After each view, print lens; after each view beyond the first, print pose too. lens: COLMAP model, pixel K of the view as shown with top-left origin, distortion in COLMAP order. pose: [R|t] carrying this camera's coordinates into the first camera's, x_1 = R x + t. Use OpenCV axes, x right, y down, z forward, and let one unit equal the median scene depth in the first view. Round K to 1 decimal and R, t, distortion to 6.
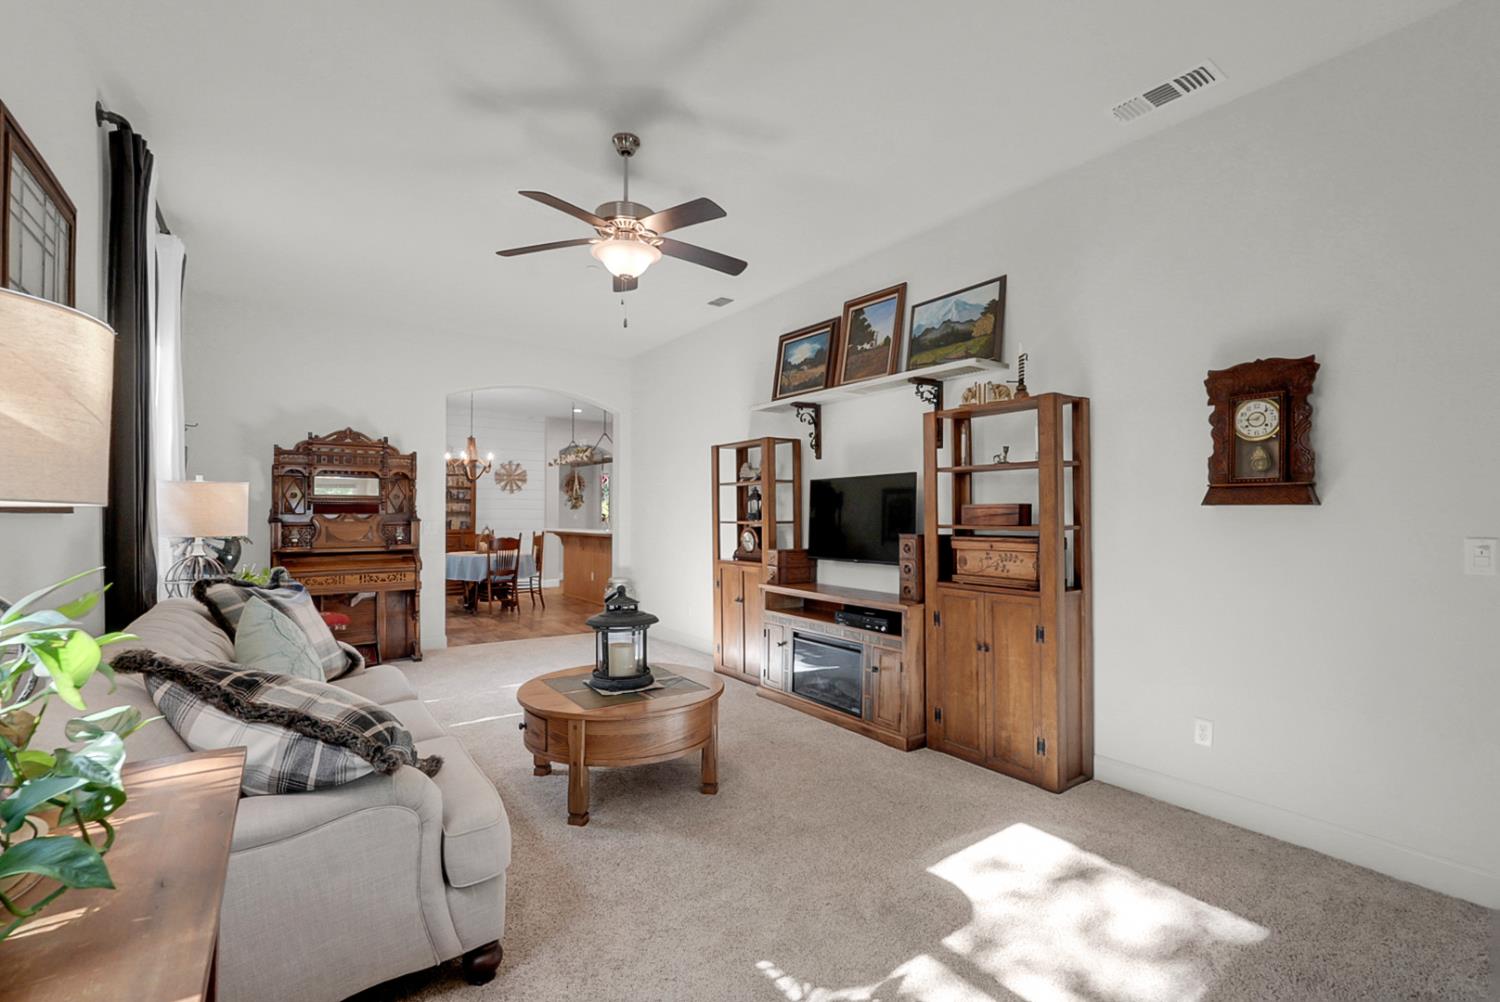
lens RADIAL K [[671.1, 0, 749.2], [0, 671.1, 512.5], [0, 0, 1]] dist [-0.007480, 0.004496]
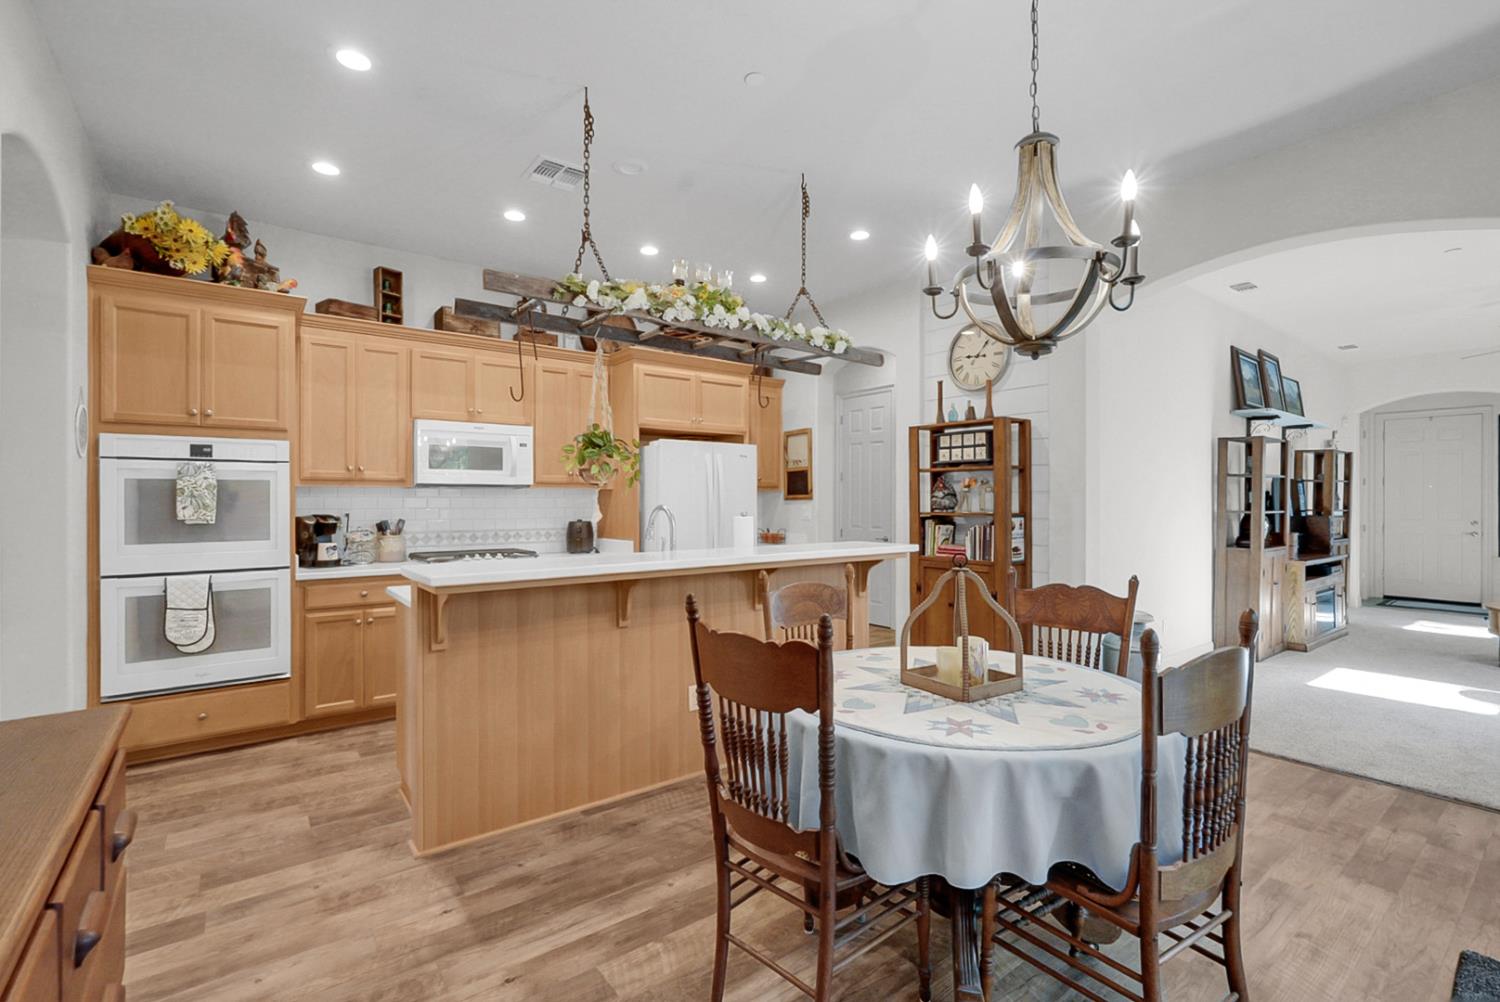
lens RADIAL K [[671.1, 0, 761.3], [0, 671.1, 499.1], [0, 0, 1]] dist [-0.007480, 0.004496]
pose [[-0.036580, 0.000830, 0.999330, -0.892383], [-0.004863, 0.999988, -0.001008, -0.001790], [-0.999319, -0.004896, -0.036576, 1.573889]]
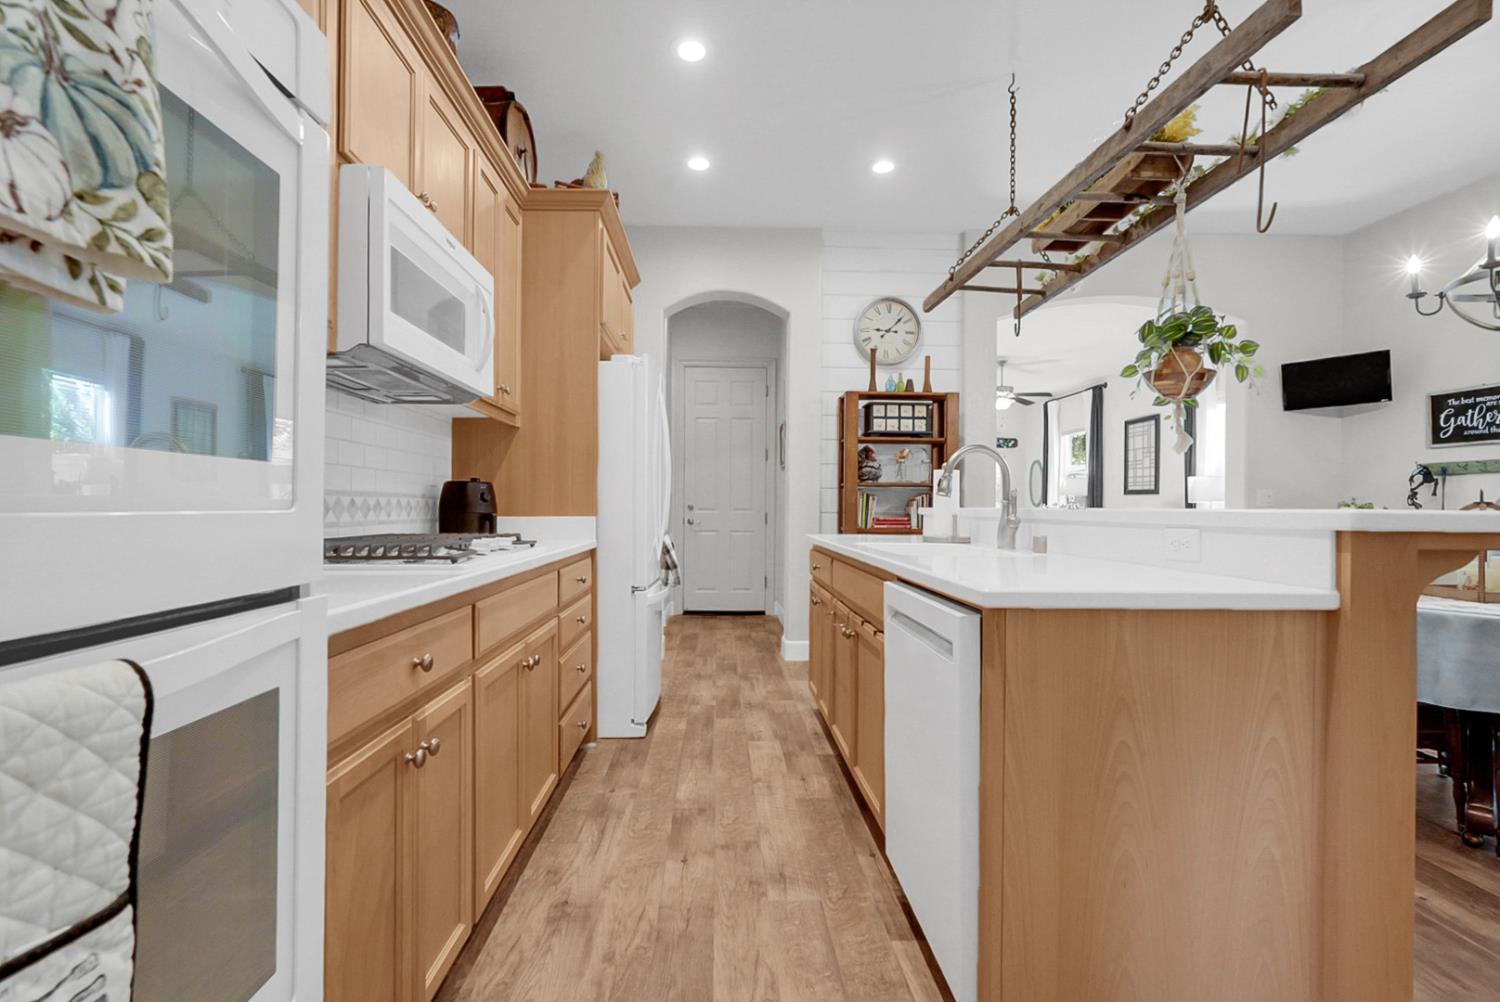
lens RADIAL K [[671.1, 0, 743.6], [0, 671.1, 502.2], [0, 0, 1]] dist [-0.007480, 0.004496]
pose [[-0.826073, -0.003828, 0.563550, -0.438138], [-0.011786, 0.999876, -0.010485, 0.041667], [-0.563440, -0.015303, -0.826015, 2.031776]]
